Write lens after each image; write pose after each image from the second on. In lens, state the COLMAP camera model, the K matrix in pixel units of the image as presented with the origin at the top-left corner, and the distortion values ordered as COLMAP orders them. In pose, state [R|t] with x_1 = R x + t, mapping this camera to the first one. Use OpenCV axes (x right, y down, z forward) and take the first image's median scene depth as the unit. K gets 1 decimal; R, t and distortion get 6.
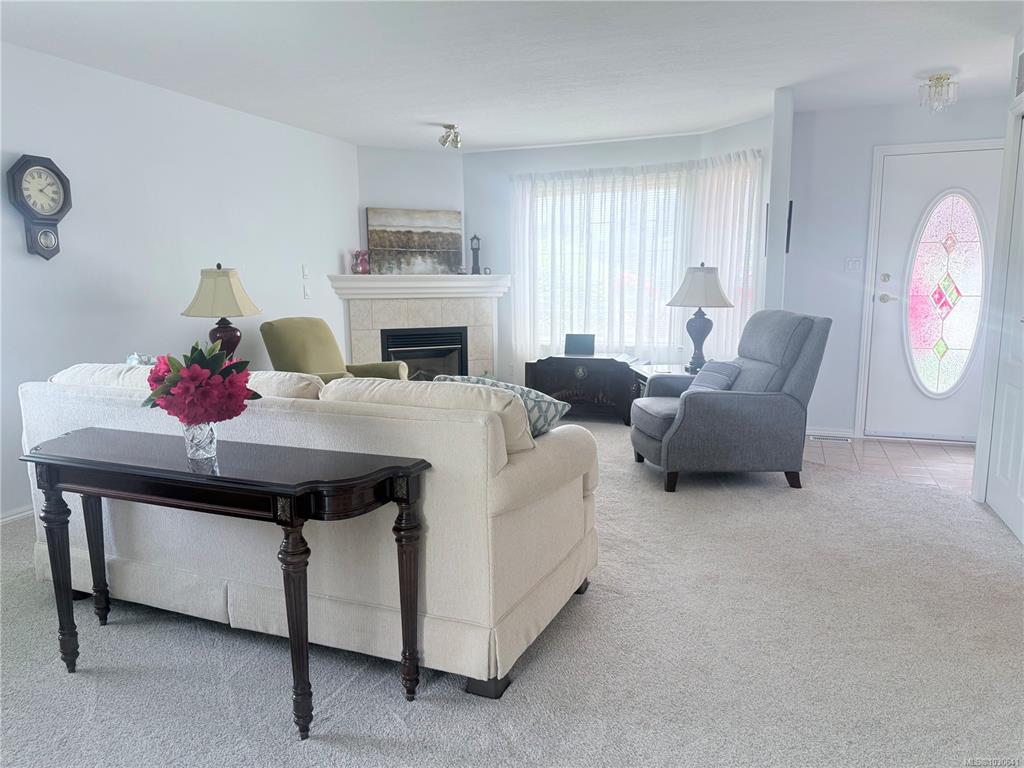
lens RADIAL K [[716.6, 0, 514.4], [0, 716.6, 394.7], [0, 0, 1]] dist [0.041543, -0.053625]
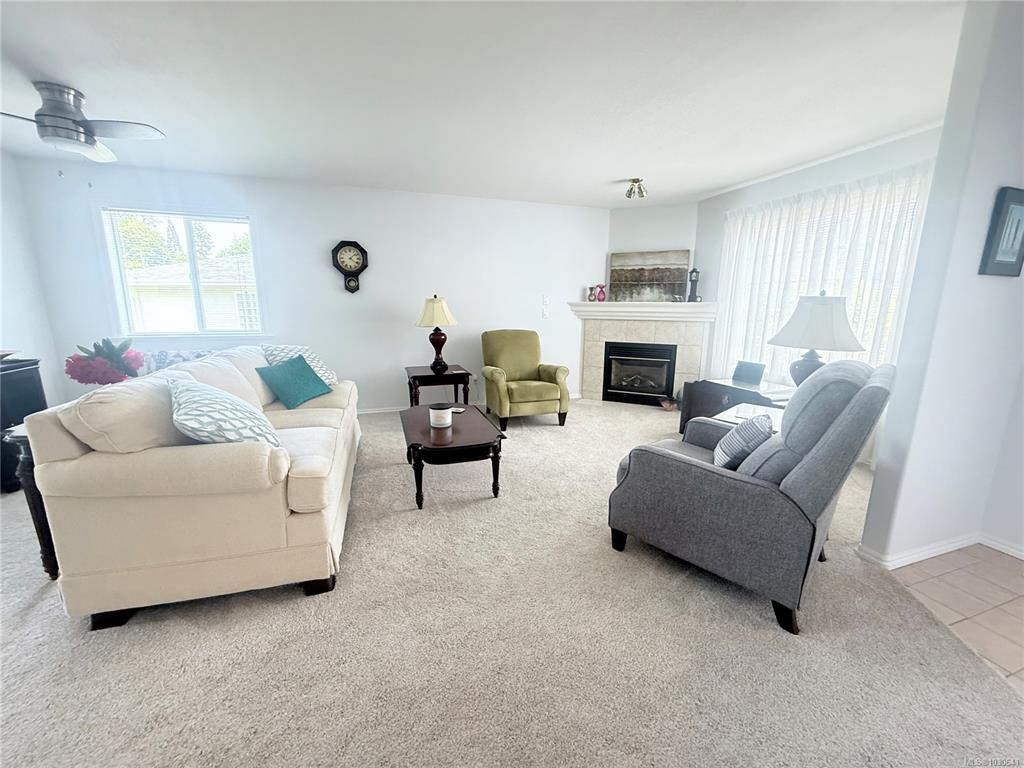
lens RADIAL K [[410.1, 0, 503.1], [0, 410.1, 382.8], [0, 0, 1]] dist [0.000260, -0.002815]
pose [[0.629734, 0.160387, -0.760073, 0.312117], [-0.135366, 0.986140, 0.095937, -0.063867], [0.764926, 0.042474, 0.642716, 0.355485]]
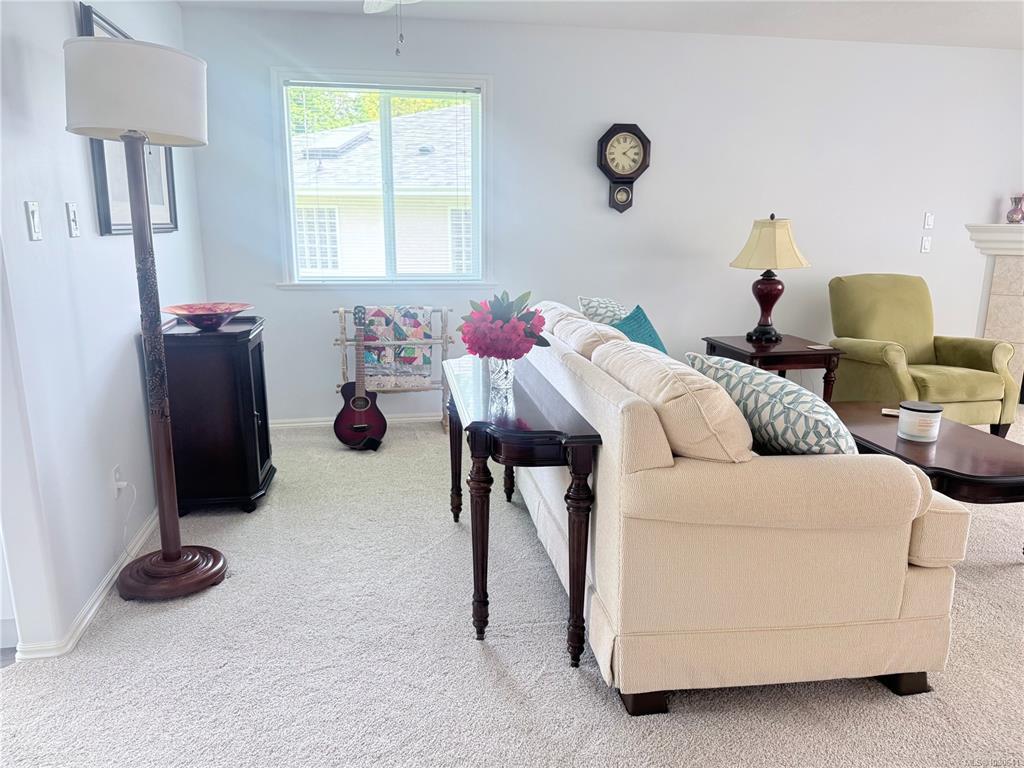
lens RADIAL K [[716.6, 0, 493.0], [0, 716.6, 398.3], [0, 0, 1]] dist [0.041543, -0.053625]
pose [[0.509537, 0.214430, -0.833302, 0.185194], [-0.143255, 0.976075, 0.163573, -0.029649], [0.848440, 0.036028, 0.528065, 0.116395]]
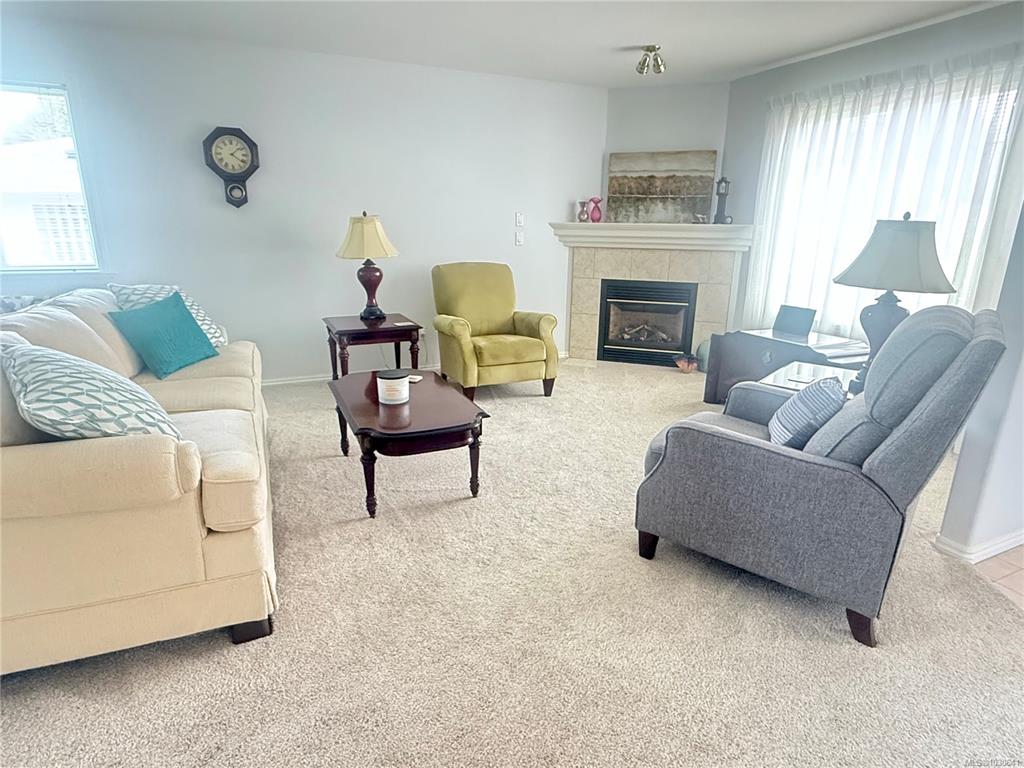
lens RADIAL K [[575.3, 0, 502.4], [0, 575.3, 385.7], [0, 0, 1]] dist [0.002865, -0.004342]
pose [[0.709695, 0.209425, -0.672662, 0.294801], [-0.130168, 0.977336, 0.166946, -0.063225], [0.692380, -0.030921, 0.720870, 0.331598]]
